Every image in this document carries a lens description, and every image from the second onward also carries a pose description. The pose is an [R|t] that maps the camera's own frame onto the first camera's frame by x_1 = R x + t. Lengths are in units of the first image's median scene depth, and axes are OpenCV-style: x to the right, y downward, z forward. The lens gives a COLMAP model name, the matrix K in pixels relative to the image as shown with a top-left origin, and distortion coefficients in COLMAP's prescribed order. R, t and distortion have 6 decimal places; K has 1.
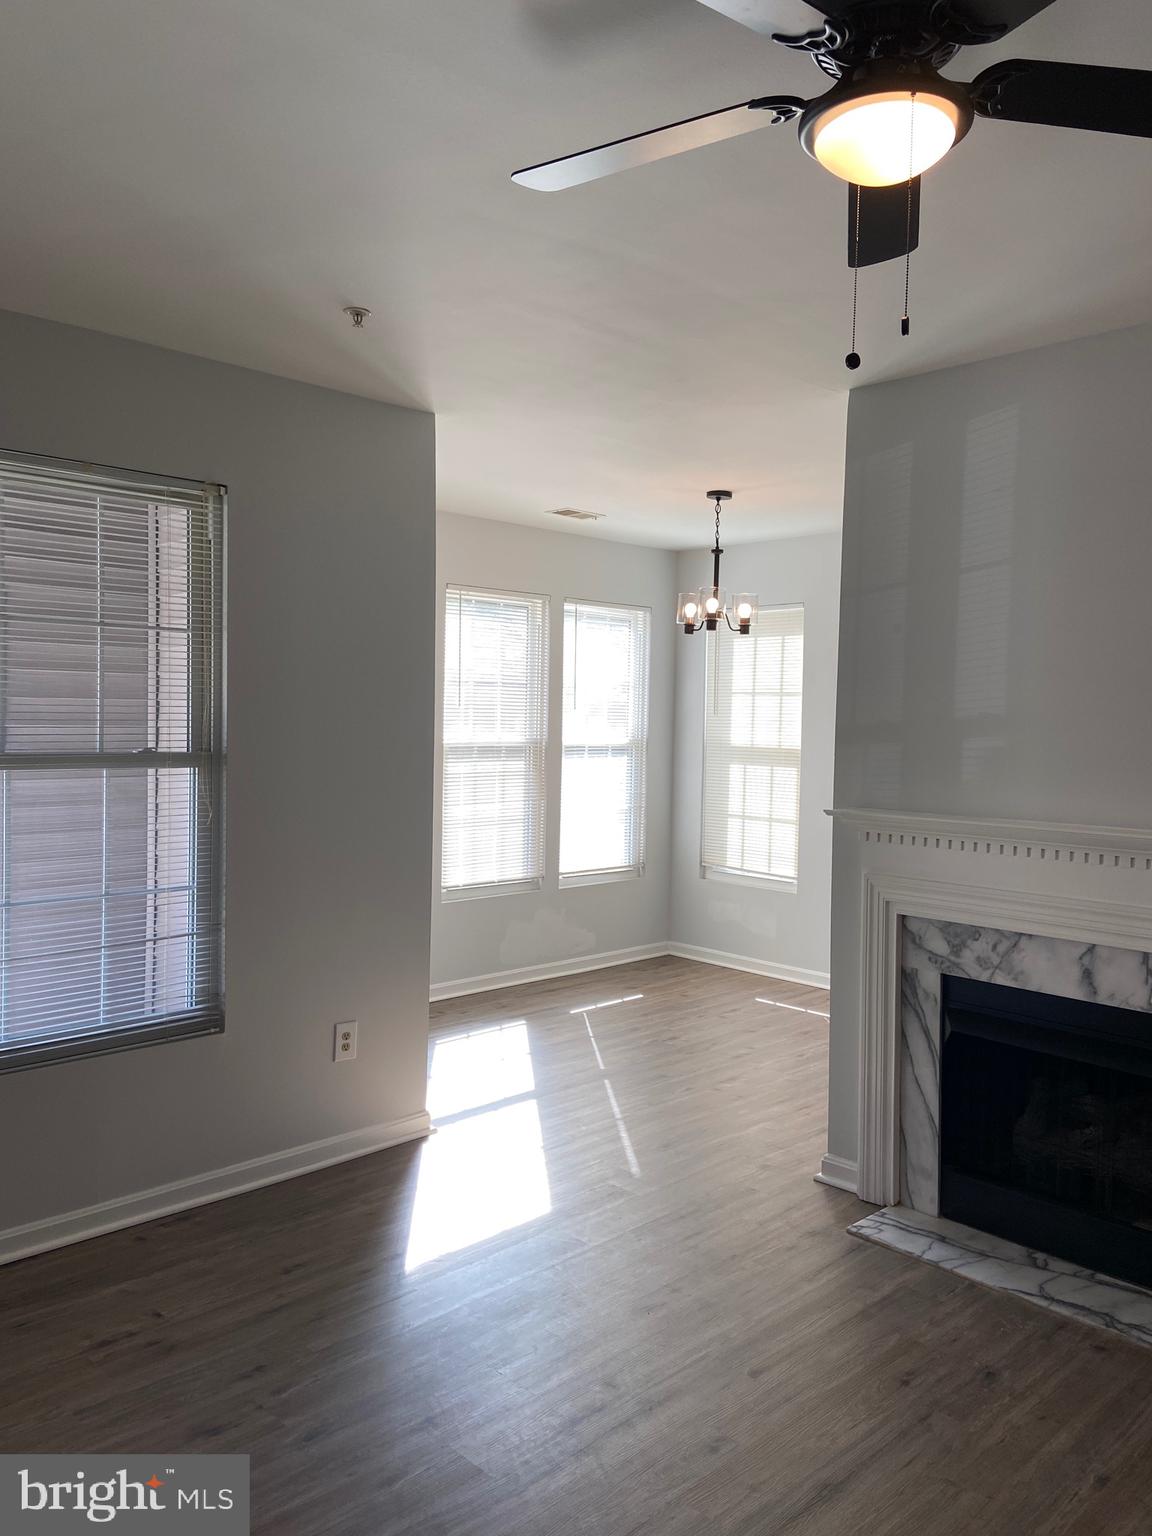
lens RADIAL K [[1158.1, 0, 576.0], [0, 1158.1, 768.0], [0, 0, 1]] dist [0.008787, -0.003242]
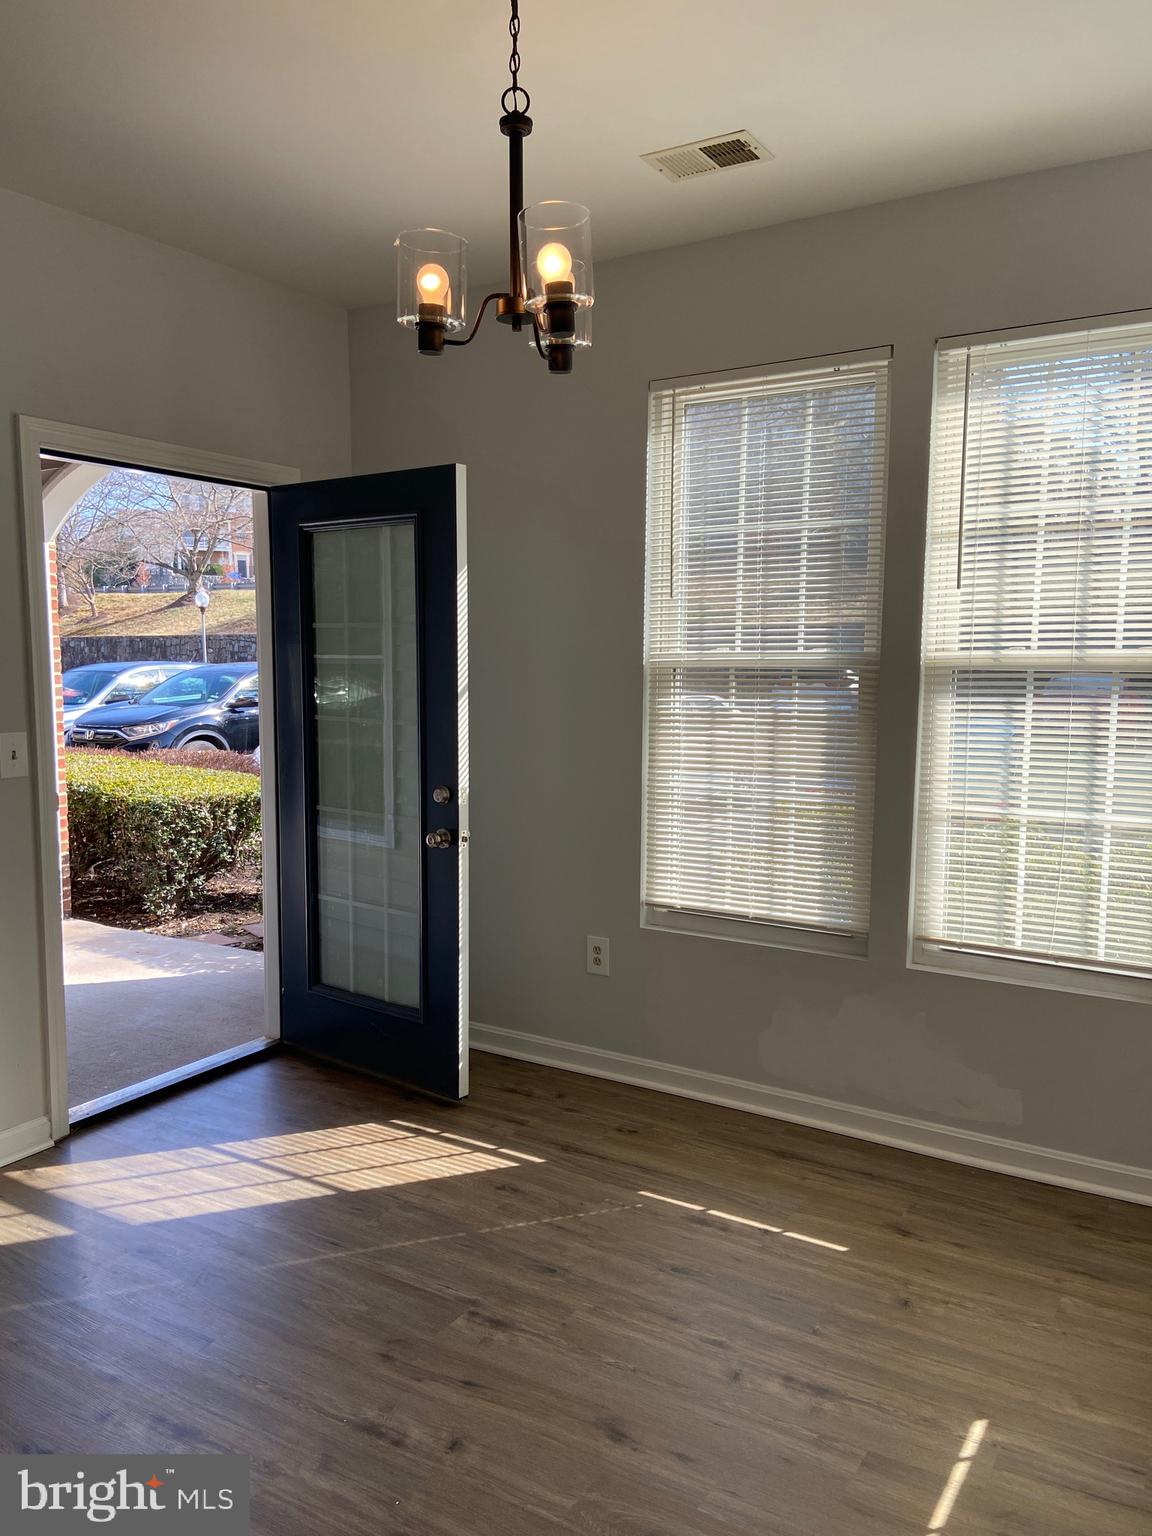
lens RADIAL K [[1158.1, 0, 576.0], [0, 1158.1, 768.0], [0, 0, 1]] dist [0.008787, -0.003242]
pose [[0.245666, 0.079217, -0.966112, 0.720261], [-0.037240, 0.996691, 0.072255, -0.012836], [0.968639, 0.018228, 0.247803, 1.324393]]
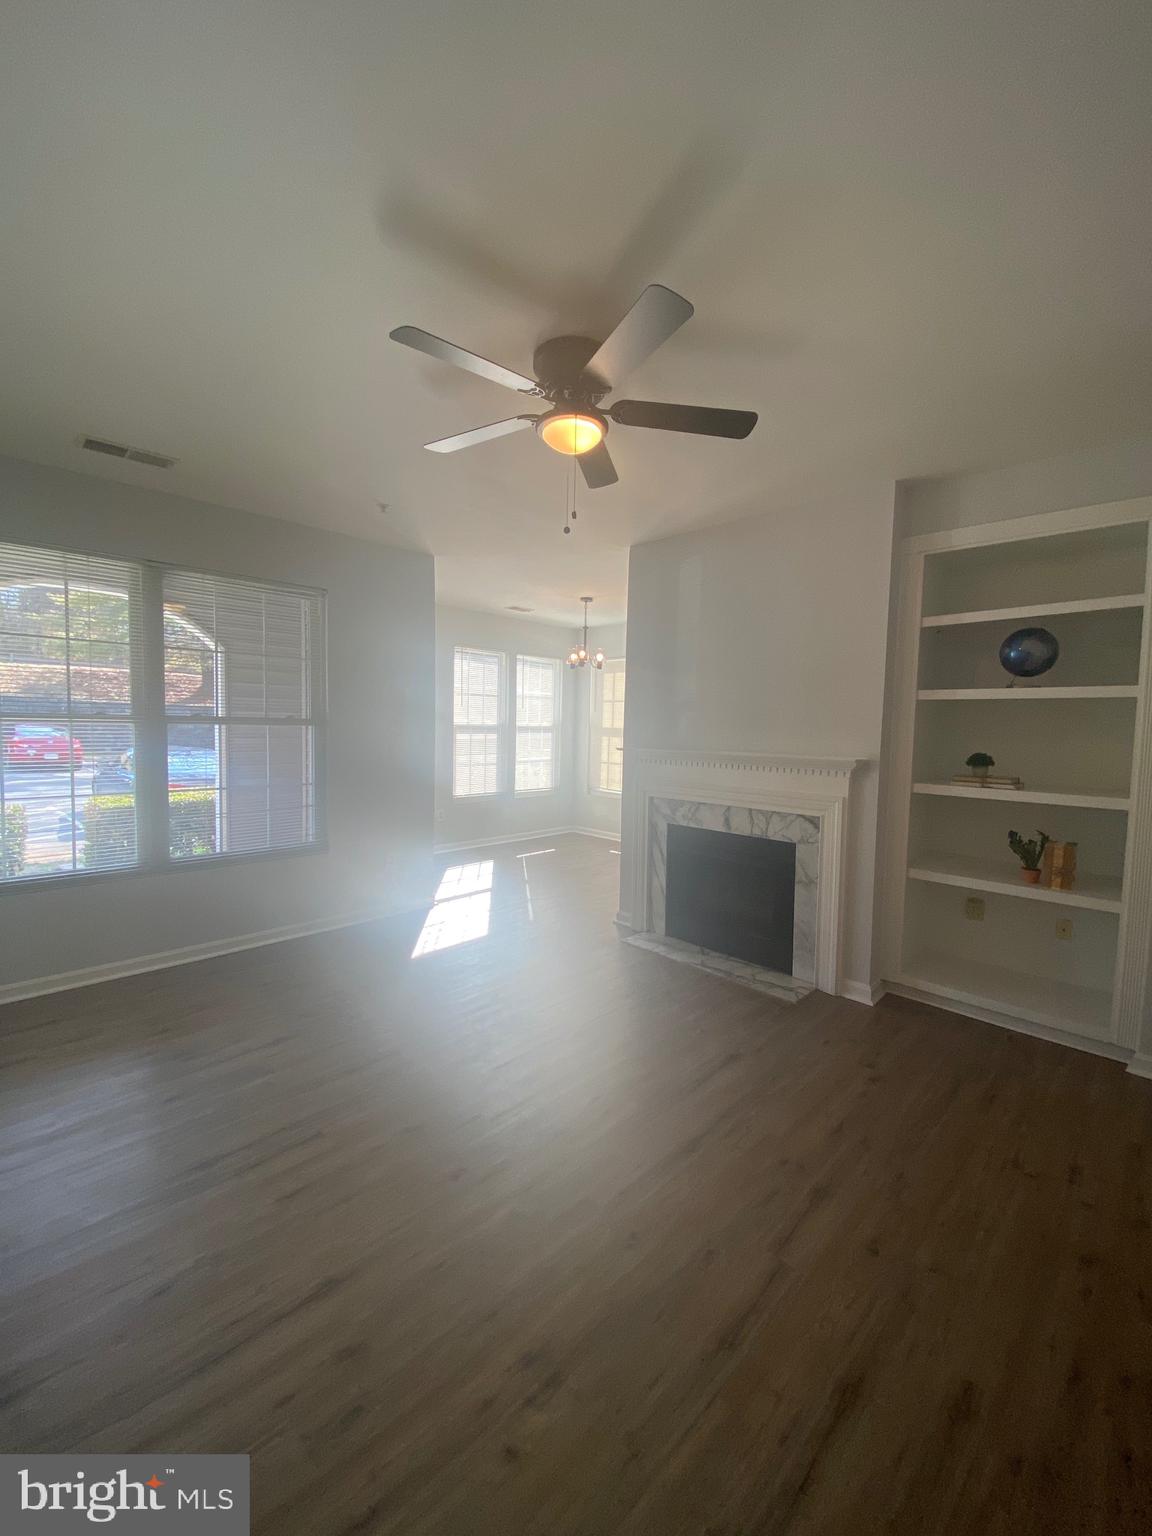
lens RADIAL K [[611.4, 0, 576.0], [0, 611.4, 768.0], [0, 0, 1]] dist [-0.000310, -0.000009]
pose [[0.999437, 0.000588, 0.033546, 0.098747], [-0.001513, 0.999620, 0.027534, 0.040638], [-0.033517, -0.027569, 0.999058, -0.105043]]
